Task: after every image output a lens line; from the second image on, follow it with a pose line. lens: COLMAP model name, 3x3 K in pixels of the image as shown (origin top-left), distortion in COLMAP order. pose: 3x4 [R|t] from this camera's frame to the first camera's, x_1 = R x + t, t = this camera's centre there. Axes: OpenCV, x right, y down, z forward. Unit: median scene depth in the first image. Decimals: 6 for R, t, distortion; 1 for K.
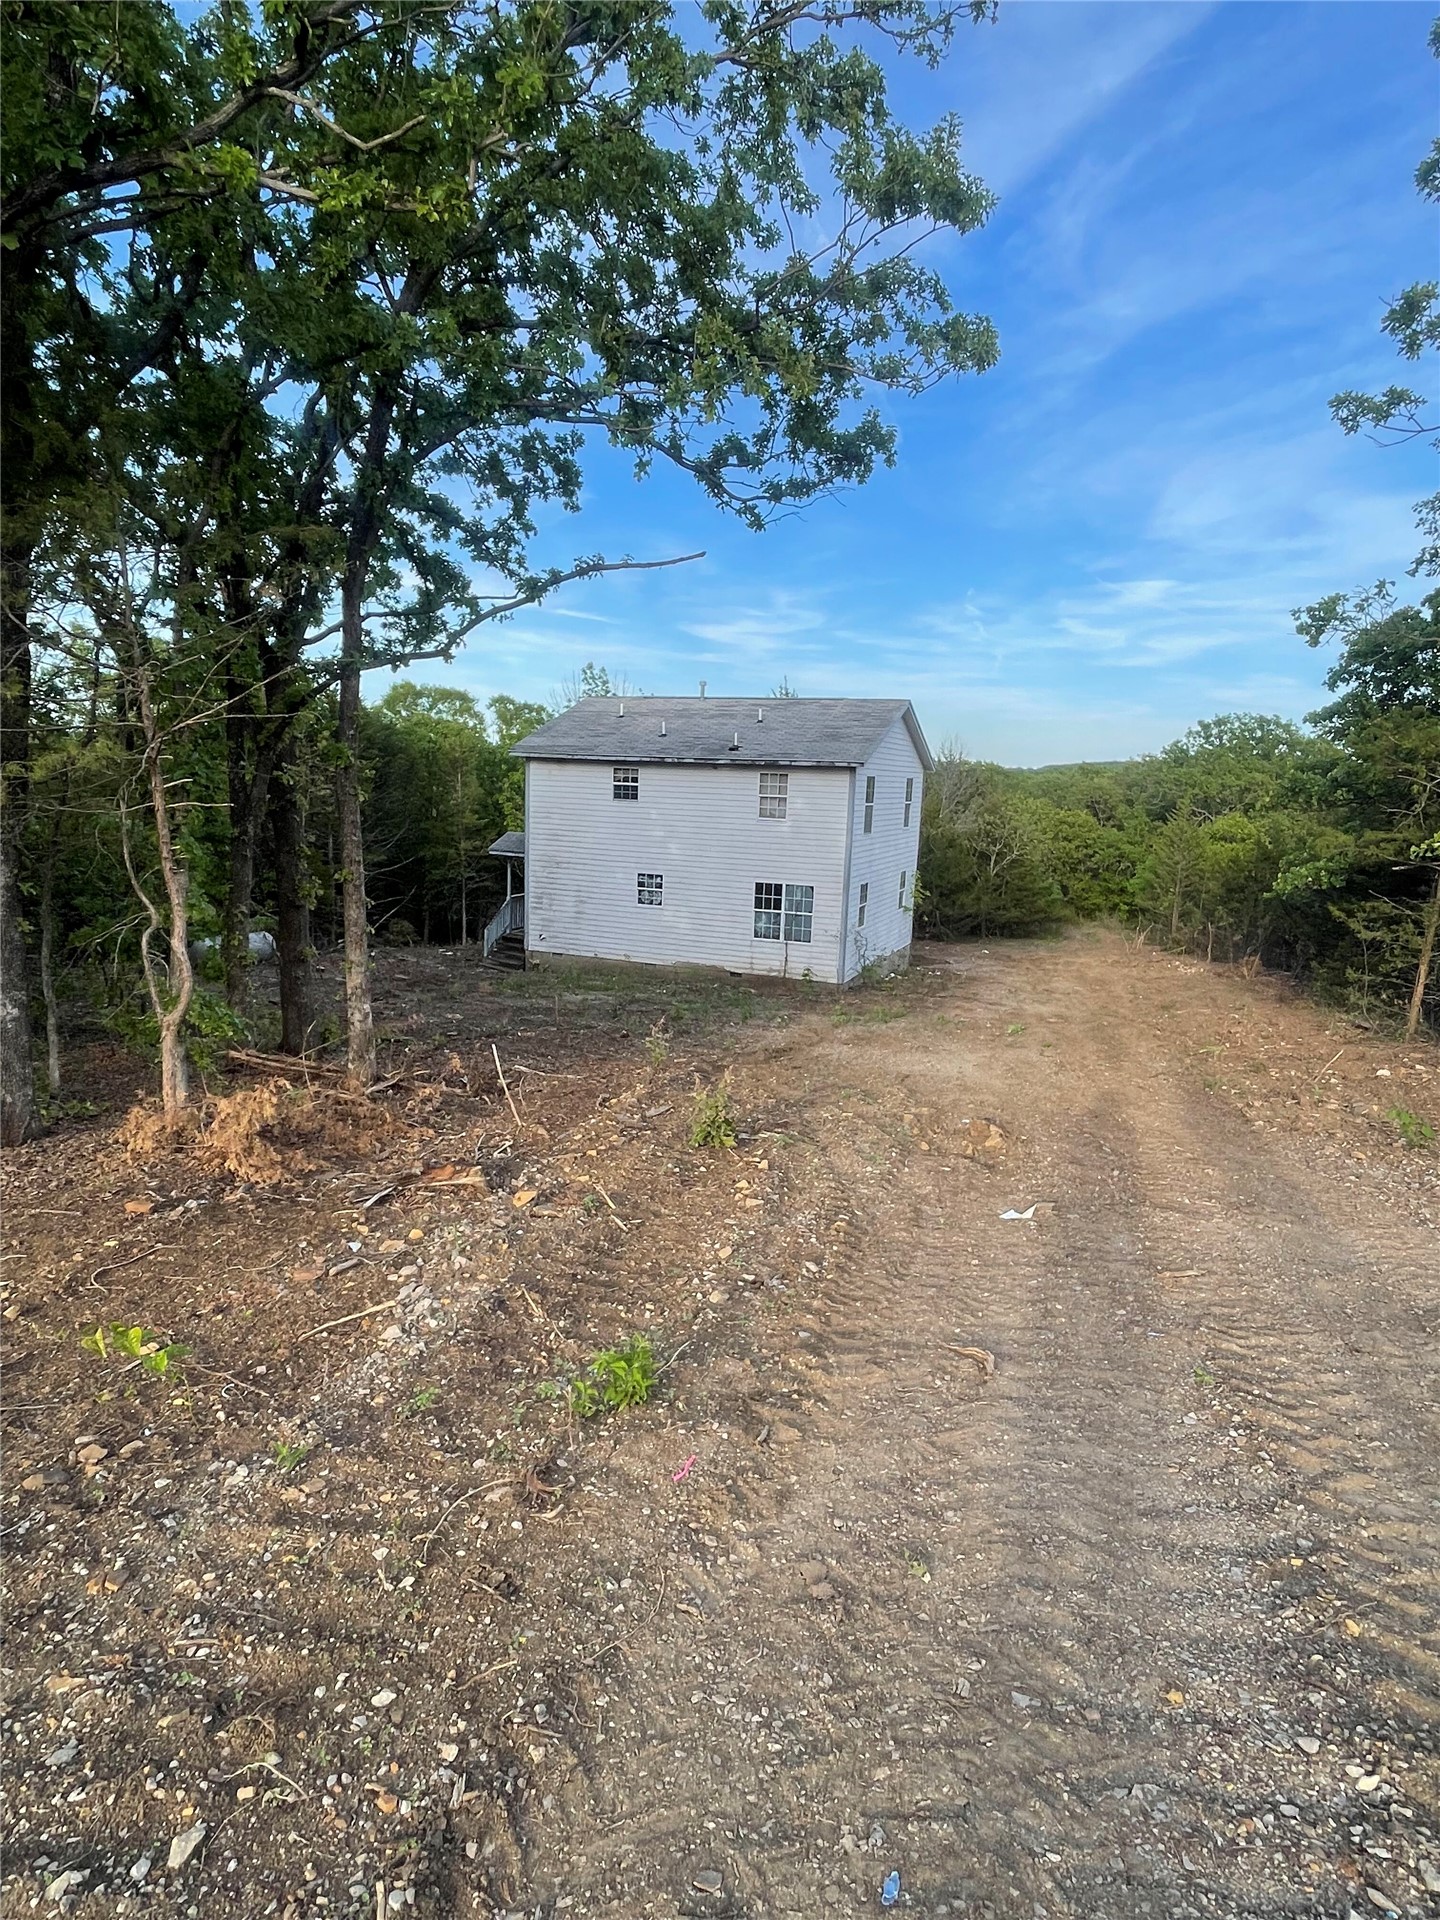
lens RADIAL K [[1068.1, 0, 718.0], [0, 1068.1, 962.9], [0, 0, 1]] dist [-0.021818, 0.000917]
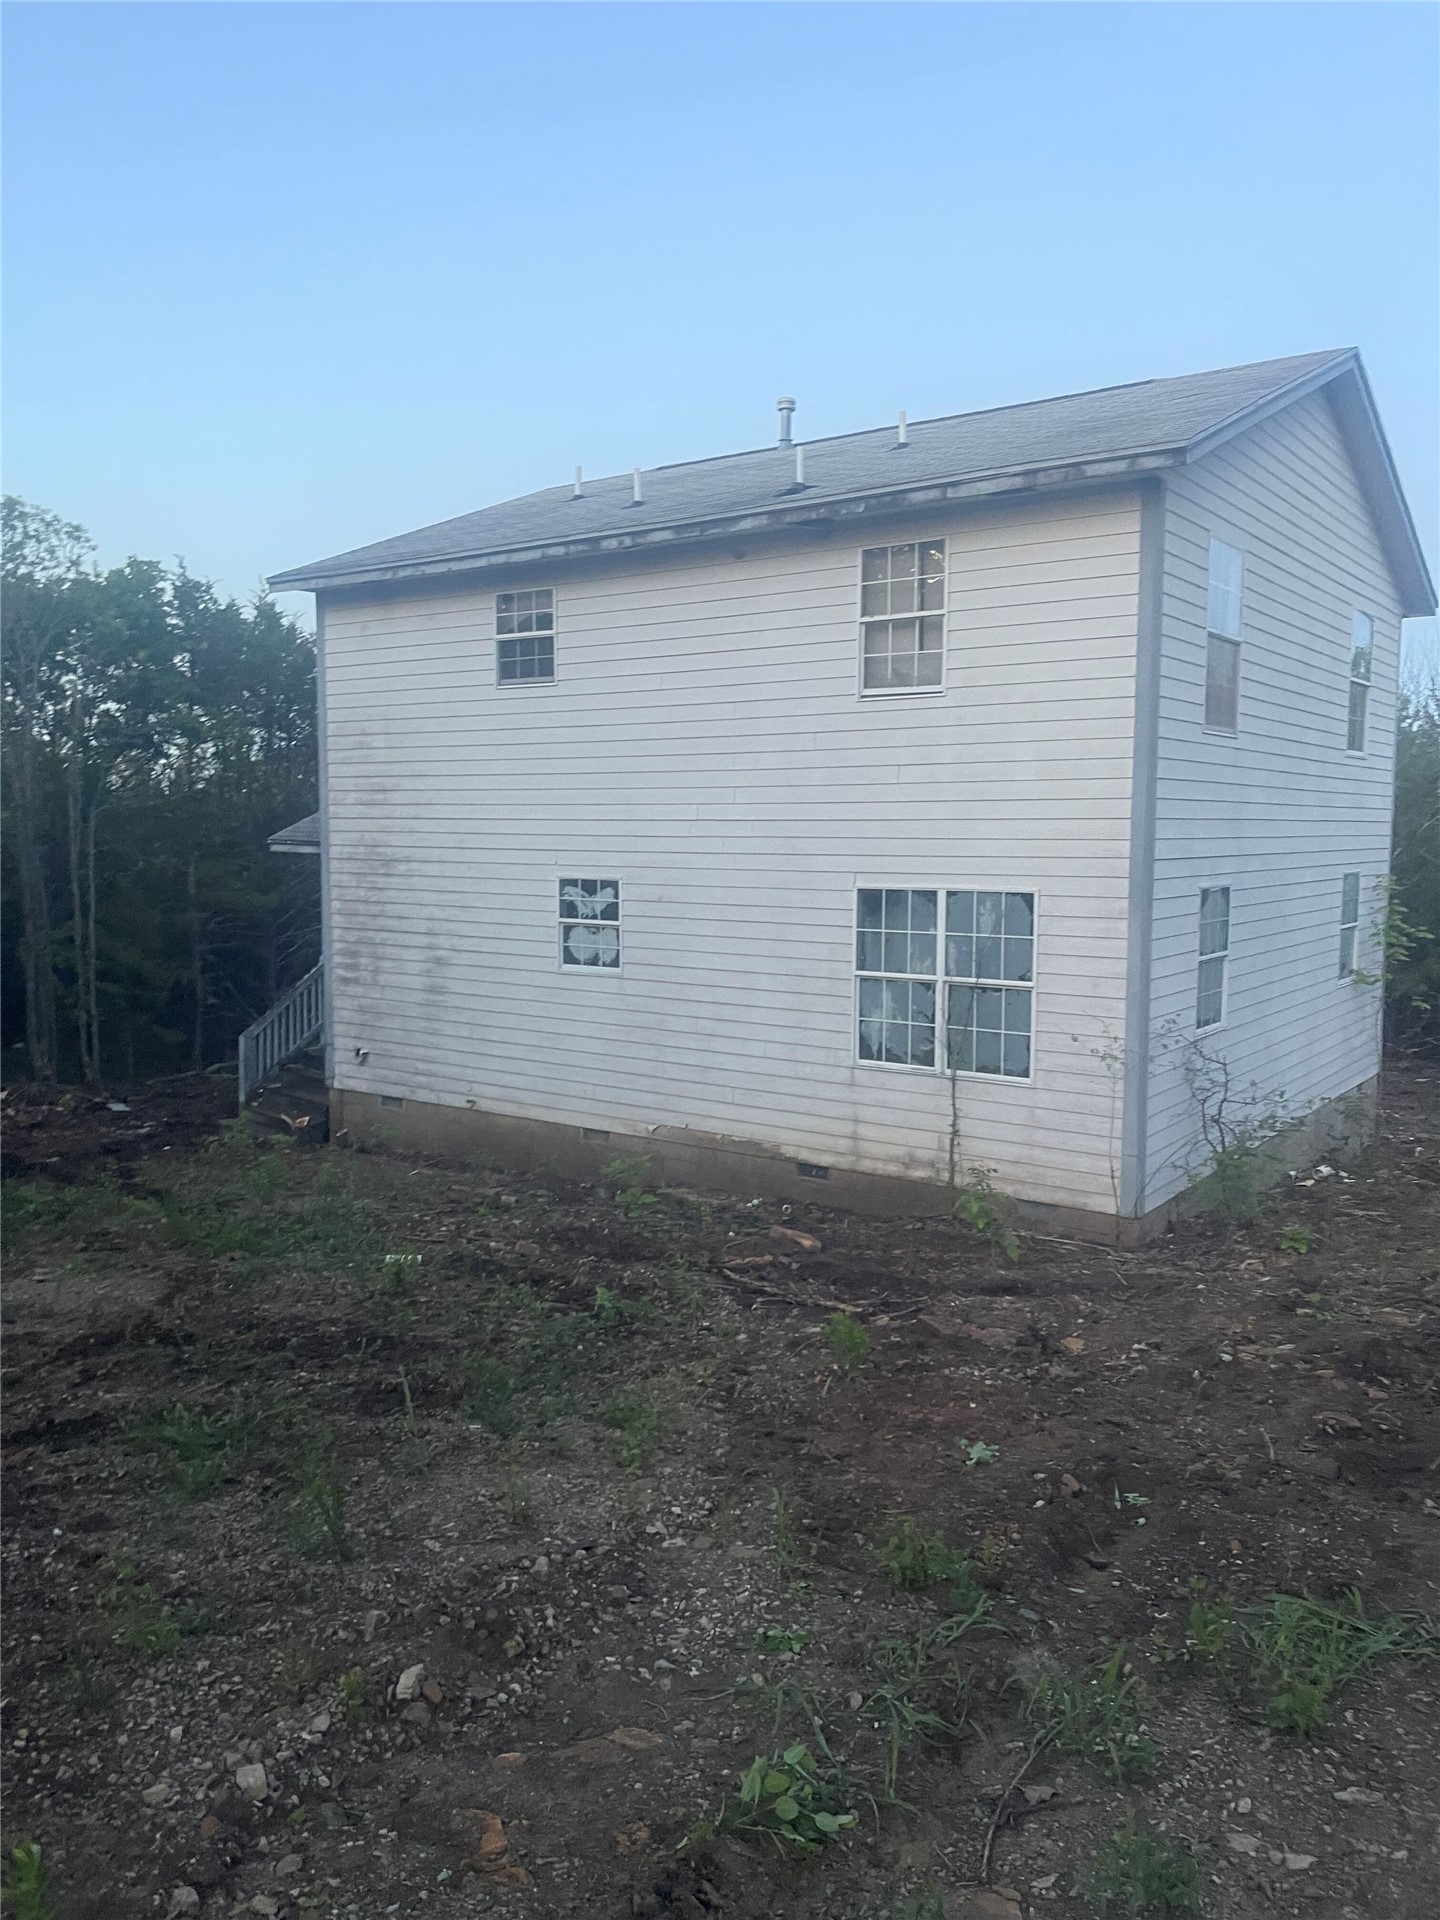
lens RADIAL K [[1430.7, 0, 737.5], [0, 1430.7, 951.7], [0, 0, 1]] dist [0.019744, -0.045045]
pose [[0.971881, -0.013783, -0.235067, 0.097914], [-0.008363, 0.995635, -0.092954, -0.015034], [0.235322, 0.092306, 0.967524, 0.551757]]
